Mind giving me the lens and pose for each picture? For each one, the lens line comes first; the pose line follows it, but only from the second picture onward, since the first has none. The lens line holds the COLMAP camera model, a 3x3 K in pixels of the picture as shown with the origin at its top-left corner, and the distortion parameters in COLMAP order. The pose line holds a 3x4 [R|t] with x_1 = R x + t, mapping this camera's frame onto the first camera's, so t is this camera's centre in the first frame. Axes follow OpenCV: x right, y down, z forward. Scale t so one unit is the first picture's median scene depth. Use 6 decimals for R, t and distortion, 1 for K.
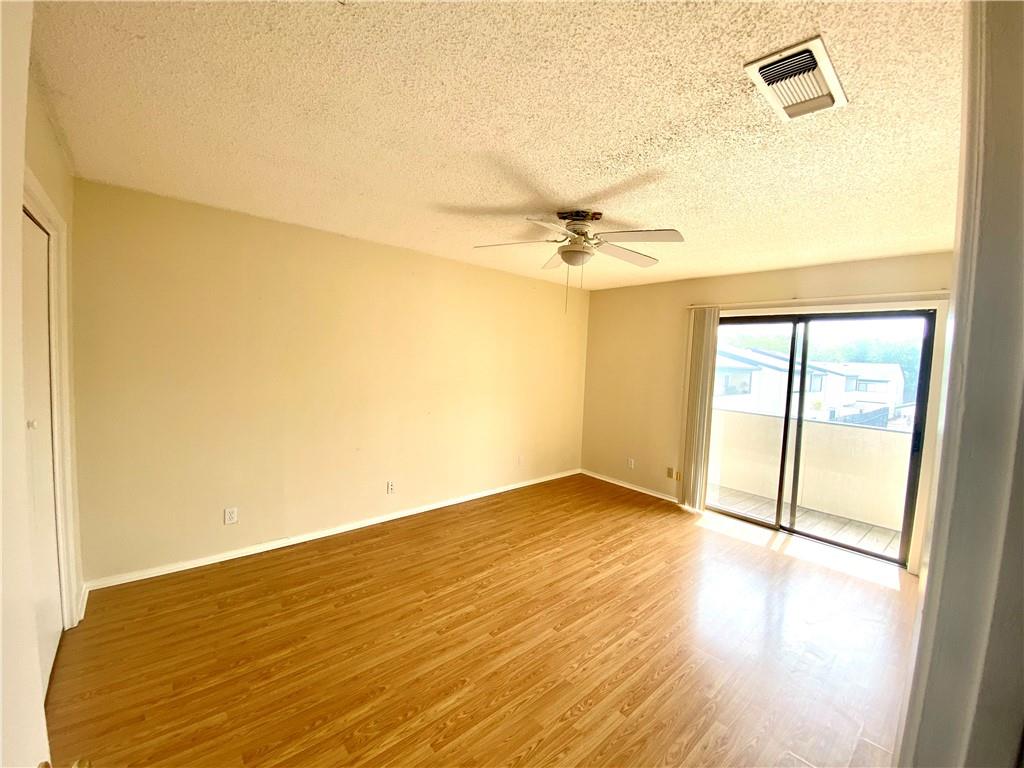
lens RADIAL K [[412.1, 0, 512.0], [0, 412.1, 380.8], [0, 0, 1]] dist [0.030149, -0.025081]
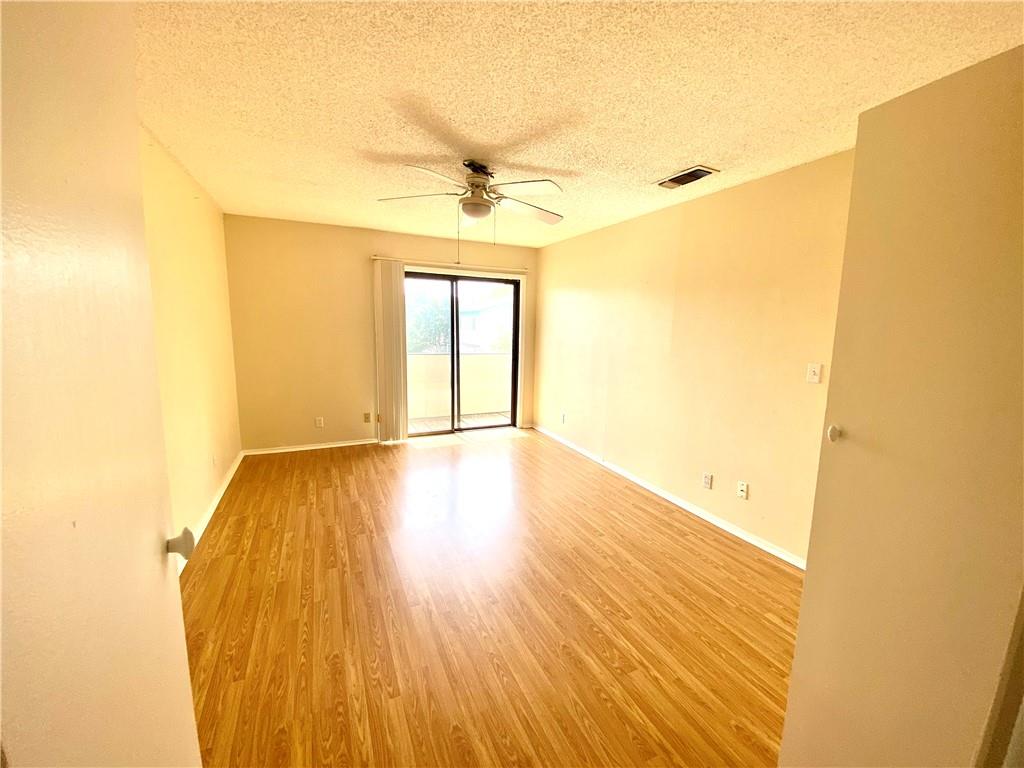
lens RADIAL K [[412.1, 0, 512.0], [0, 412.1, 380.8], [0, 0, 1]] dist [0.030149, -0.025081]
pose [[0.294107, -0.172038, 0.940162, -0.648726], [0.049523, 0.985089, 0.164767, -0.034720], [-0.954489, -0.001900, 0.298242, 0.452272]]
